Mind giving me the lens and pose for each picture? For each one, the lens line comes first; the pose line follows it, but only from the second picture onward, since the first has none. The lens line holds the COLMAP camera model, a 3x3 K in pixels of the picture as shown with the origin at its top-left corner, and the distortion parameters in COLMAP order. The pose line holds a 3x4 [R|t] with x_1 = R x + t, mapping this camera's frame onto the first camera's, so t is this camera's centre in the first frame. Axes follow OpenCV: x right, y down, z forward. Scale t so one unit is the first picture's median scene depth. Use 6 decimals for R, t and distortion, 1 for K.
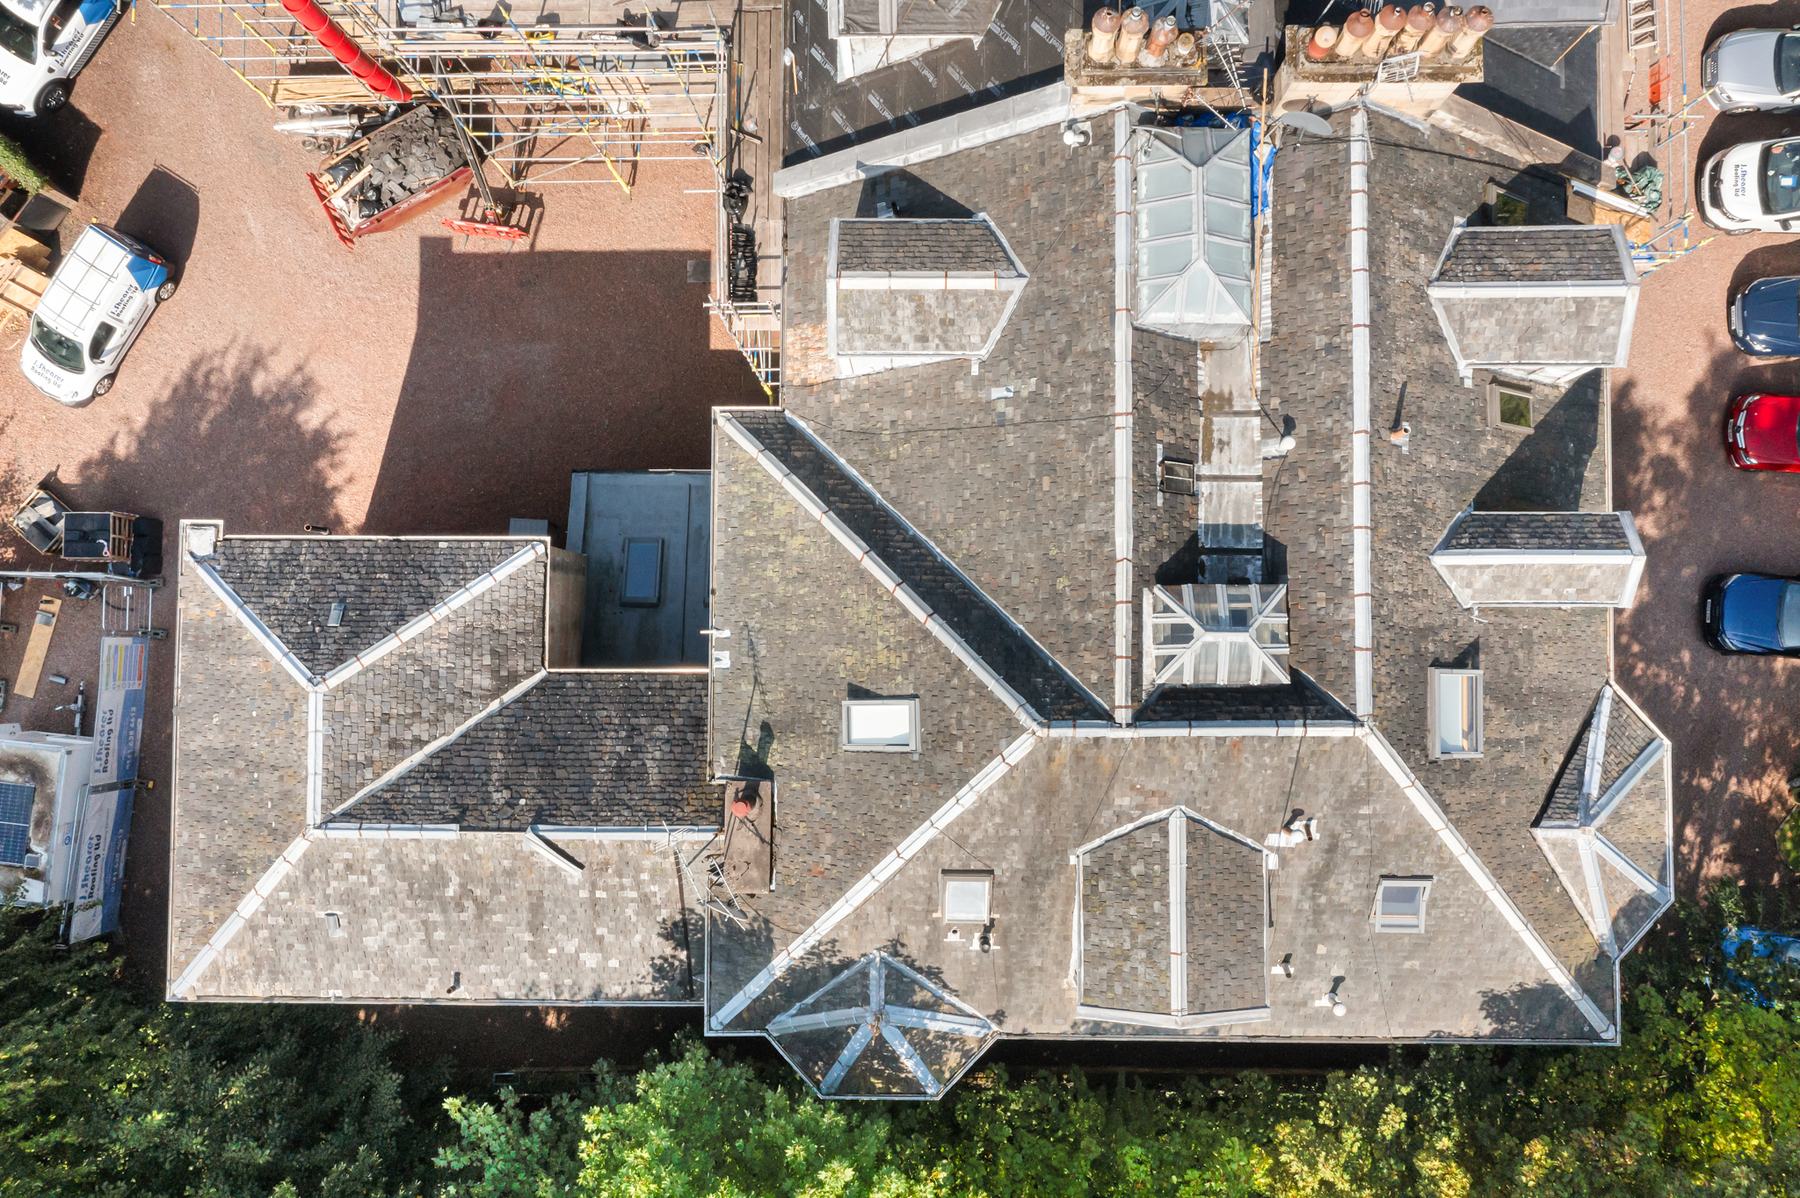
lens RADIAL K [[1407.6, 0, 900.6], [0, 1407.6, 609.1], [0, 0, 1]] dist [-0.005828, 0.004782]
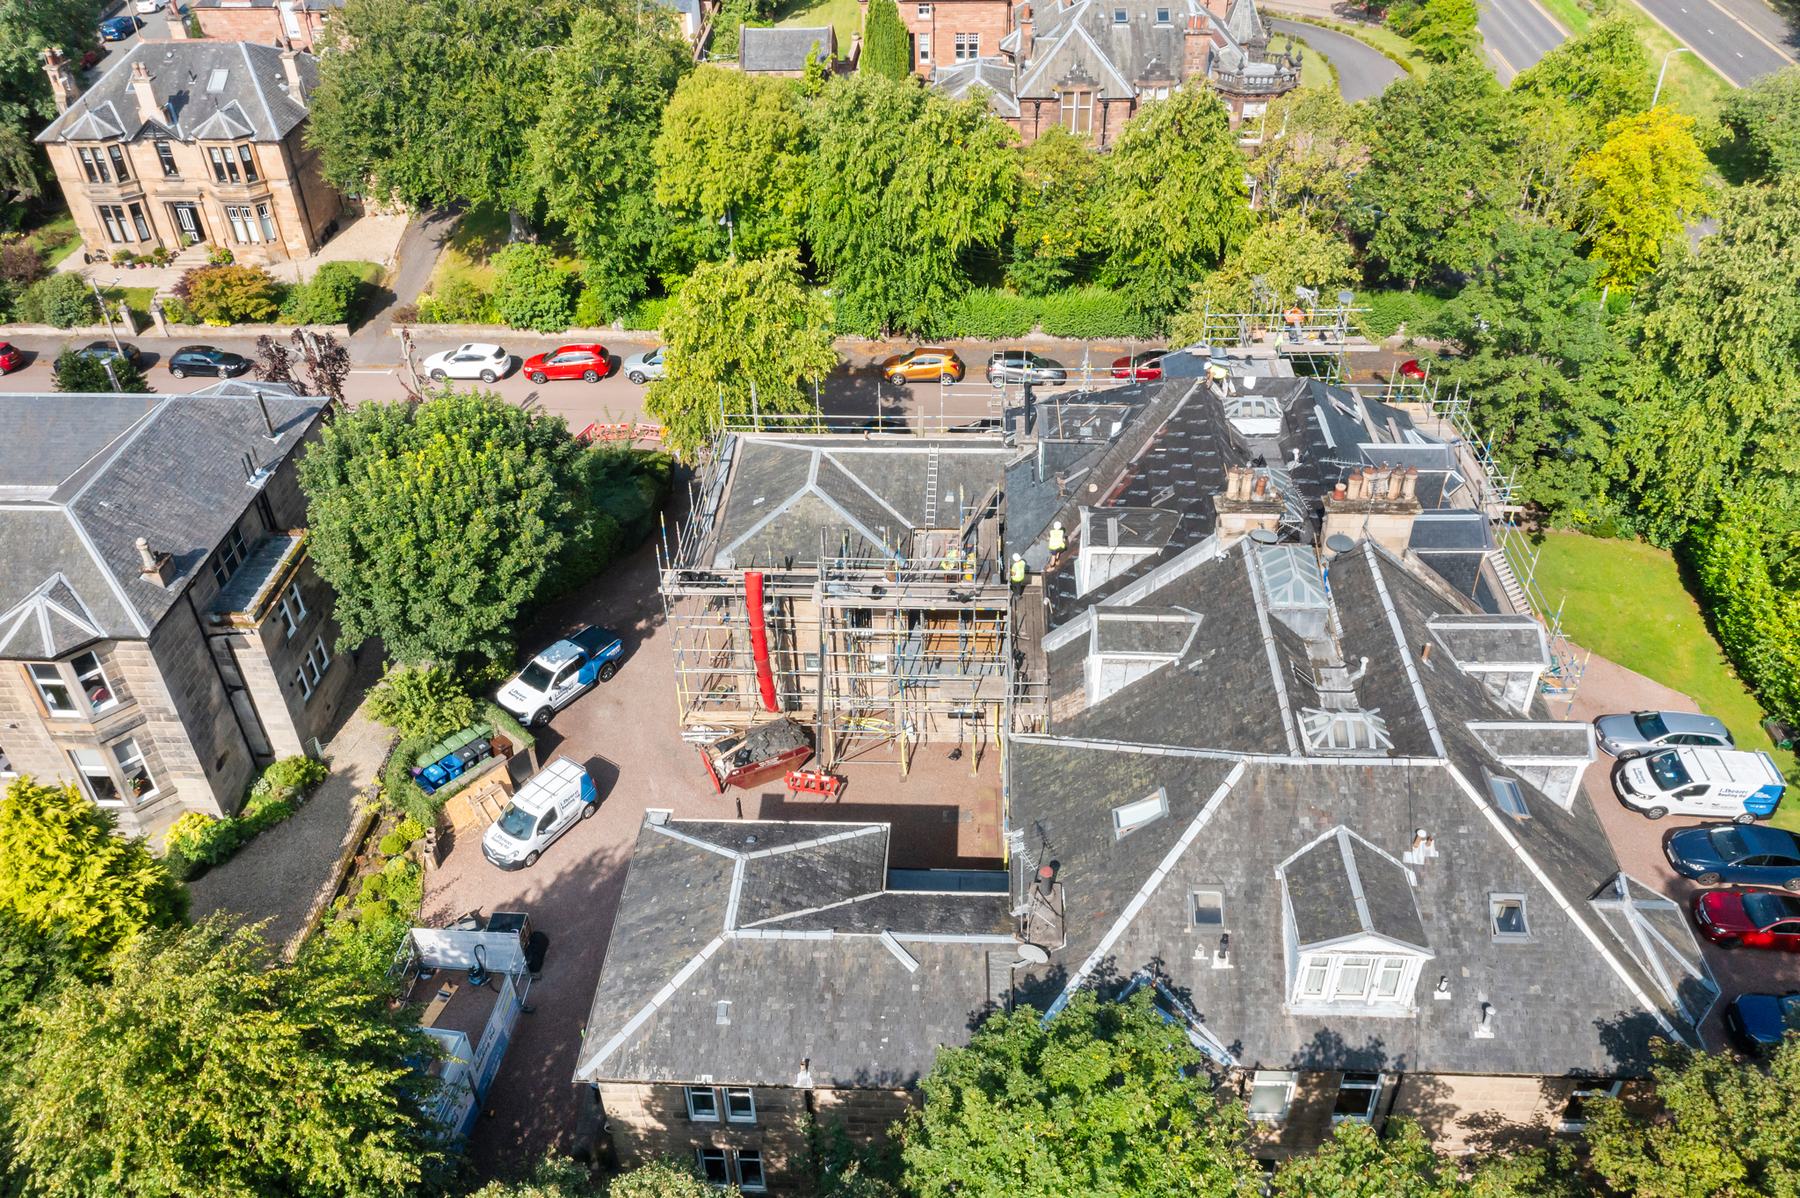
lens RADIAL K [[1407.6, 0, 909.7], [0, 1407.6, 615.3], [0, 0, 1]] dist [-0.005828, 0.004782]
pose [[0.998976, 0.035246, -0.028350, -0.203285], [-0.044448, 0.648665, -0.759775, 0.994837], [-0.008389, 0.760257, 0.649568, -0.154157]]
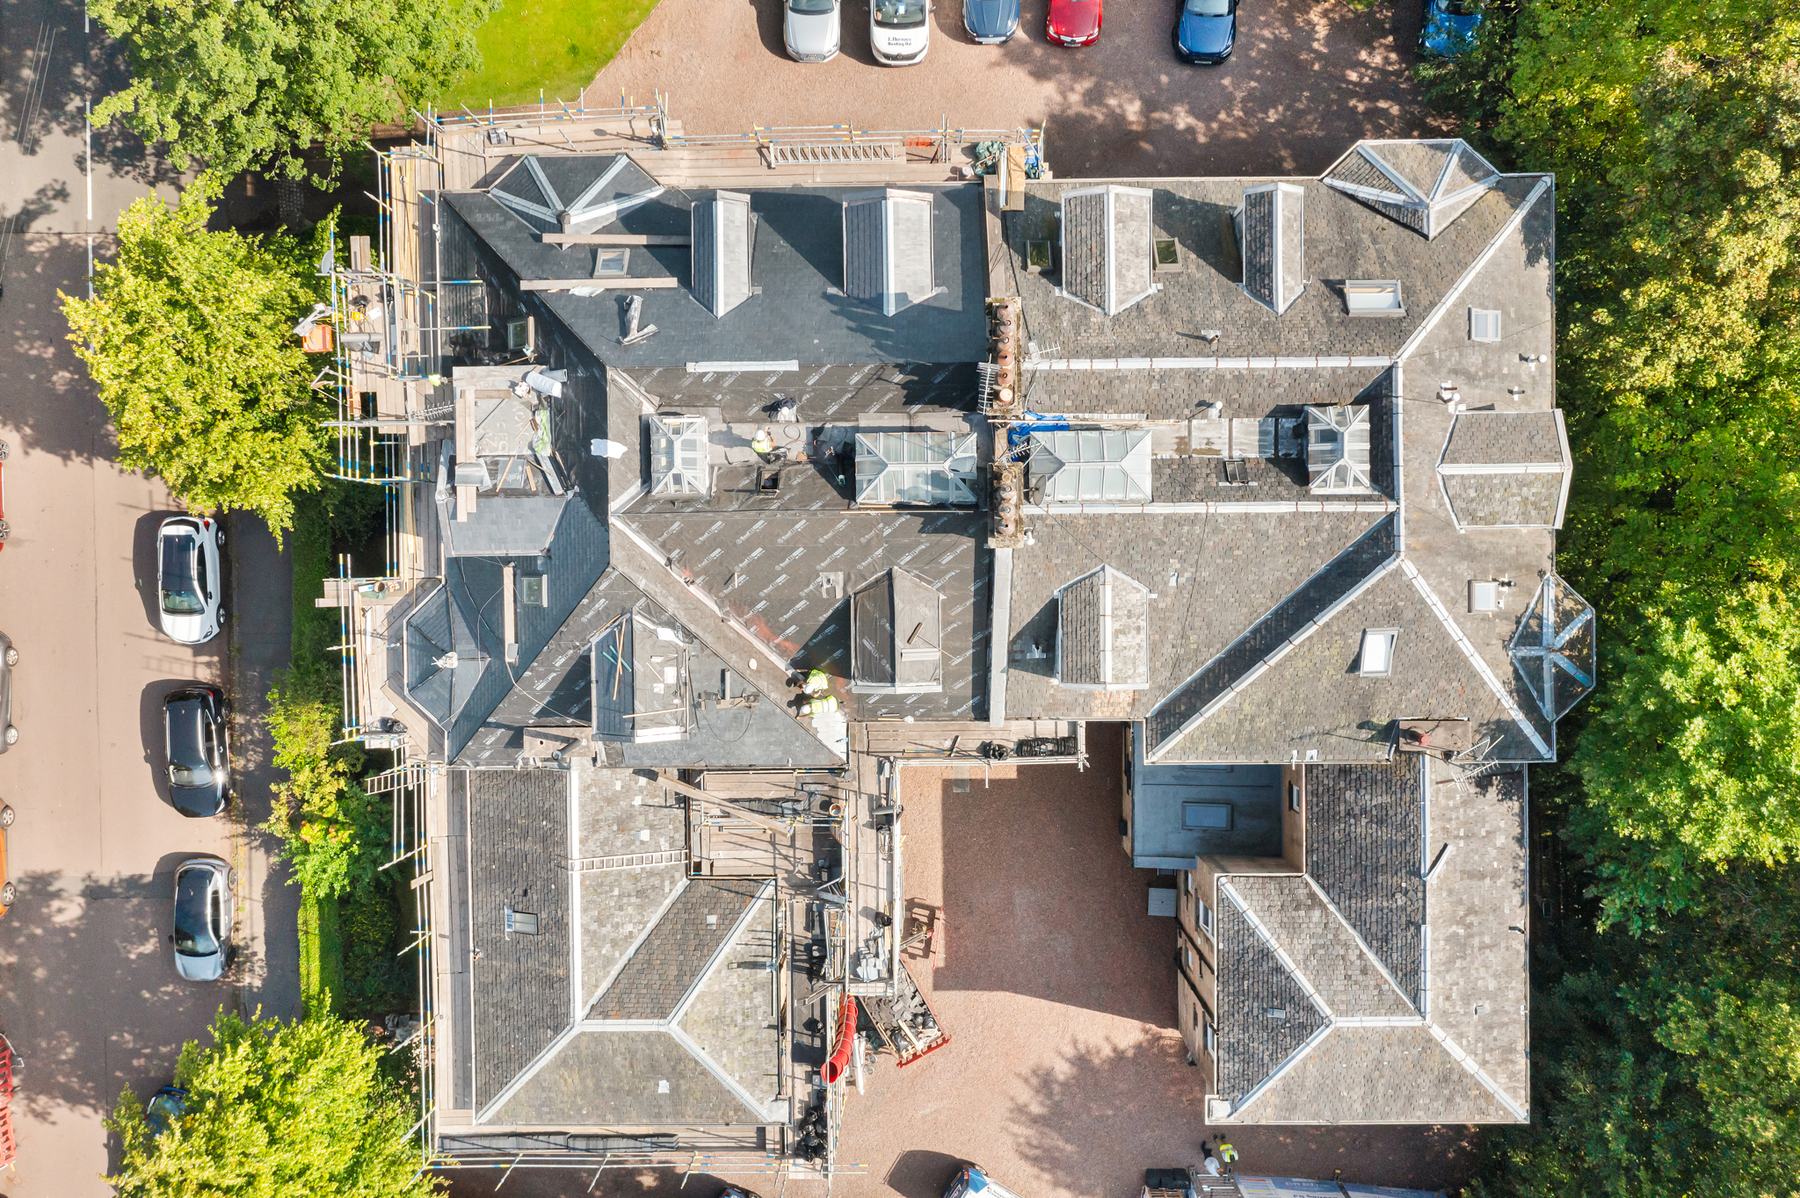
lens RADIAL K [[1407.6, 0, 918.3], [0, 1407.6, 595.5], [0, 0, 1]] dist [-0.005828, 0.004782]
pose [[-0.013846, -0.999841, 0.011239, 0.034934], [0.999454, -0.013501, 0.030166, -0.429321], [-0.030009, 0.011650, 0.999482, -0.510254]]
